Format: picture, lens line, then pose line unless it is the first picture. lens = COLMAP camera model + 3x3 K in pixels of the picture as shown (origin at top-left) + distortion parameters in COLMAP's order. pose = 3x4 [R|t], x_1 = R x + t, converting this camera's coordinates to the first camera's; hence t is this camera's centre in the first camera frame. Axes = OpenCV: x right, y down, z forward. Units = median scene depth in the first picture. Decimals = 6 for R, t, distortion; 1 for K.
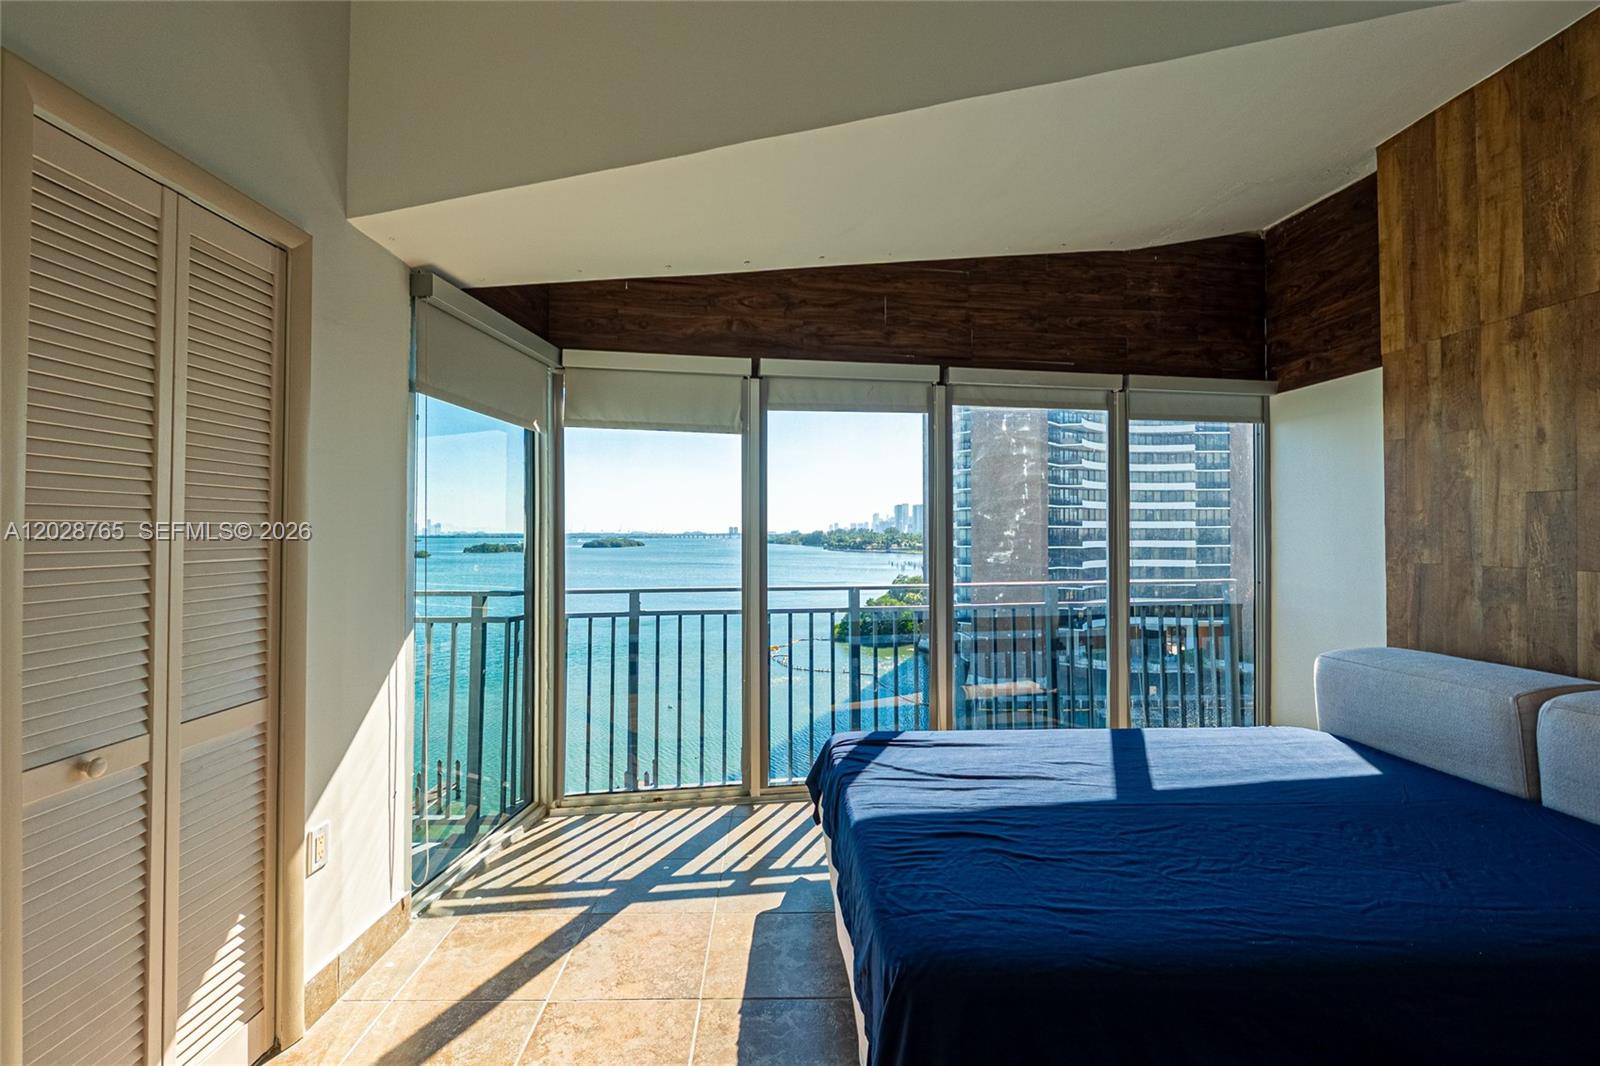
lens RADIAL K [[676.9, 0, 800.0], [0, 676.9, 533.0], [0, 0, 1]] dist [-0.001129, -0.000182]
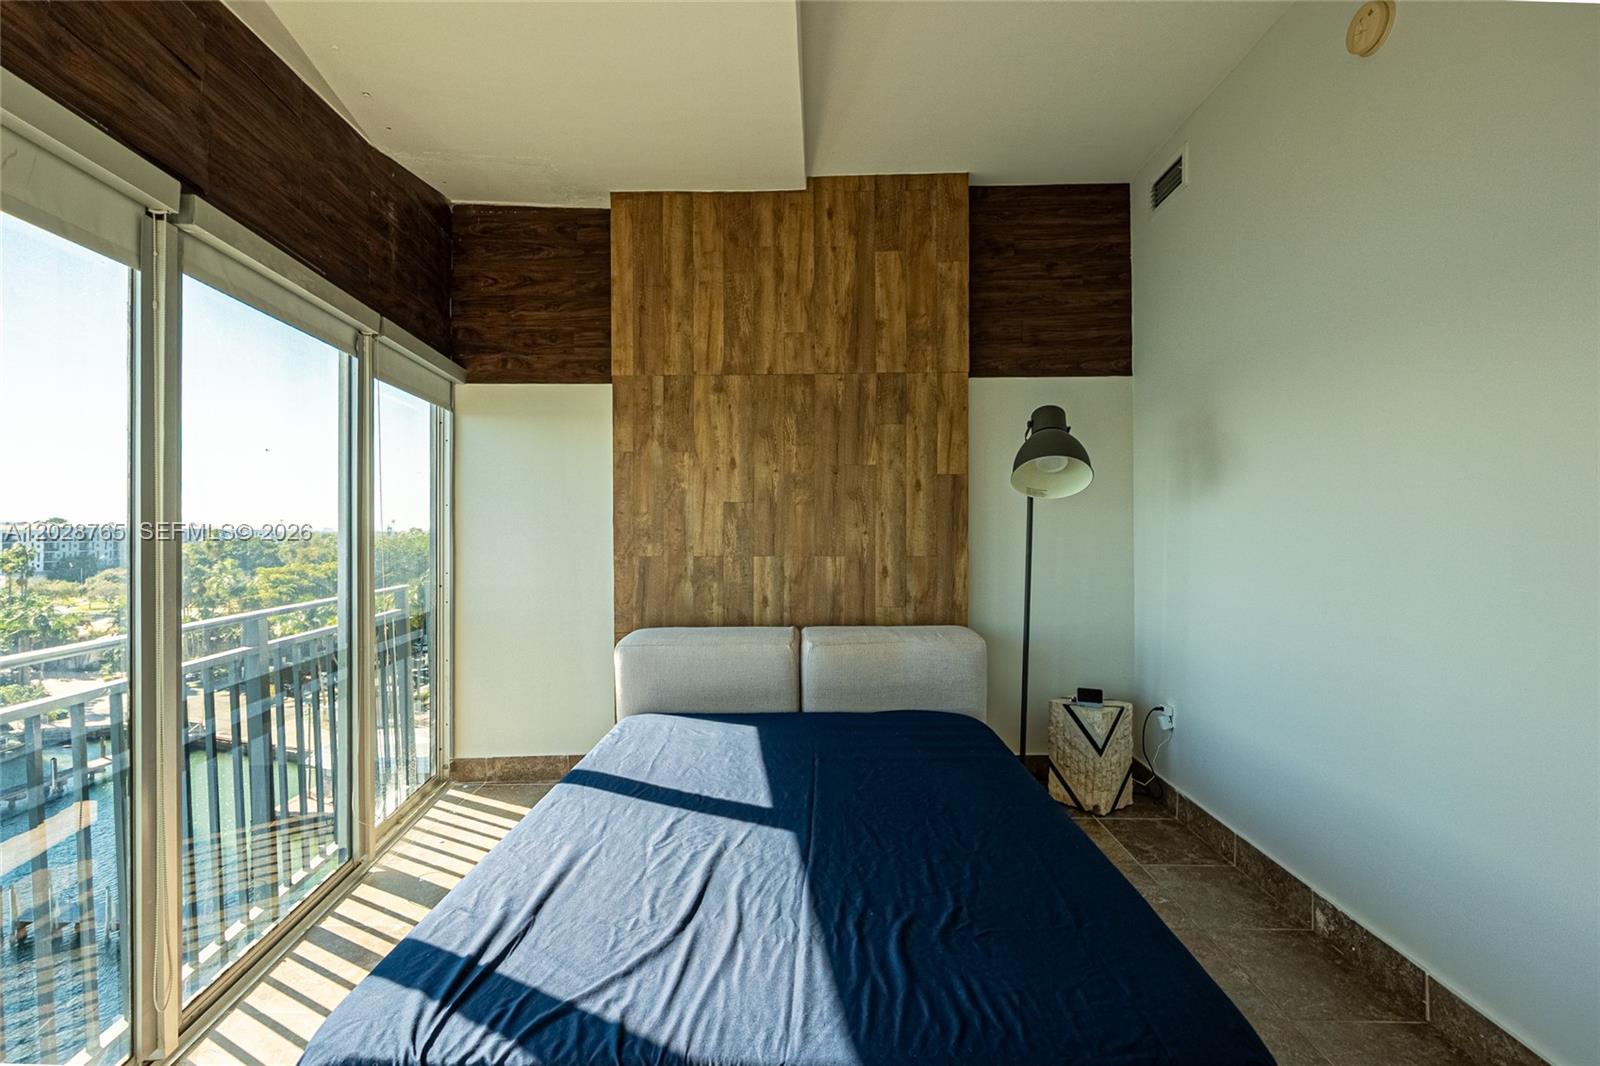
lens RADIAL K [[694.3, 0, 793.6], [0, 694.3, 530.5], [0, 0, 1]] dist [-0.000428, -0.000322]
pose [[0.065194, 0.000769, 0.997872, -0.306288], [0.001527, 0.999998, -0.000870, 0.000139], [-0.997871, 0.001580, 0.065192, 0.648588]]
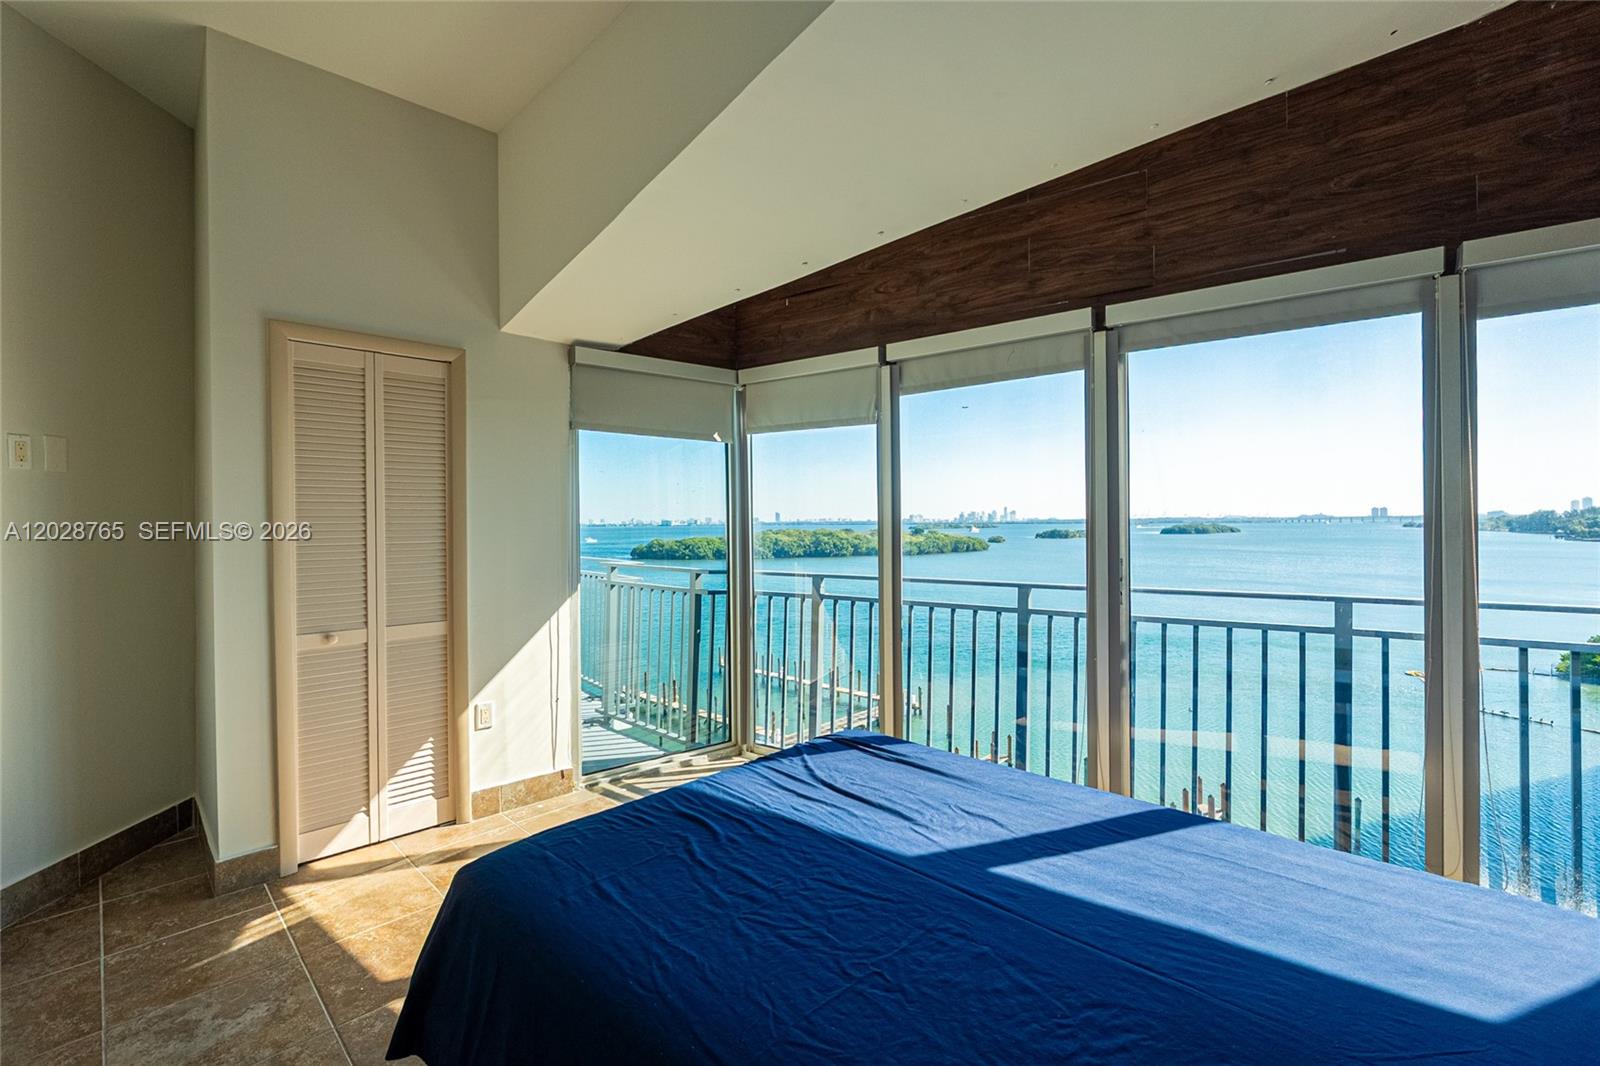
lens RADIAL K [[694.3, 0, 793.6], [0, 694.3, 530.5], [0, 0, 1]] dist [-0.000428, -0.000322]
pose [[0.694553, 0.003412, -0.719433, 0.661063], [0.009315, 0.999862, 0.013735, -0.004166], [0.719381, -0.016241, 0.694426, 0.232288]]
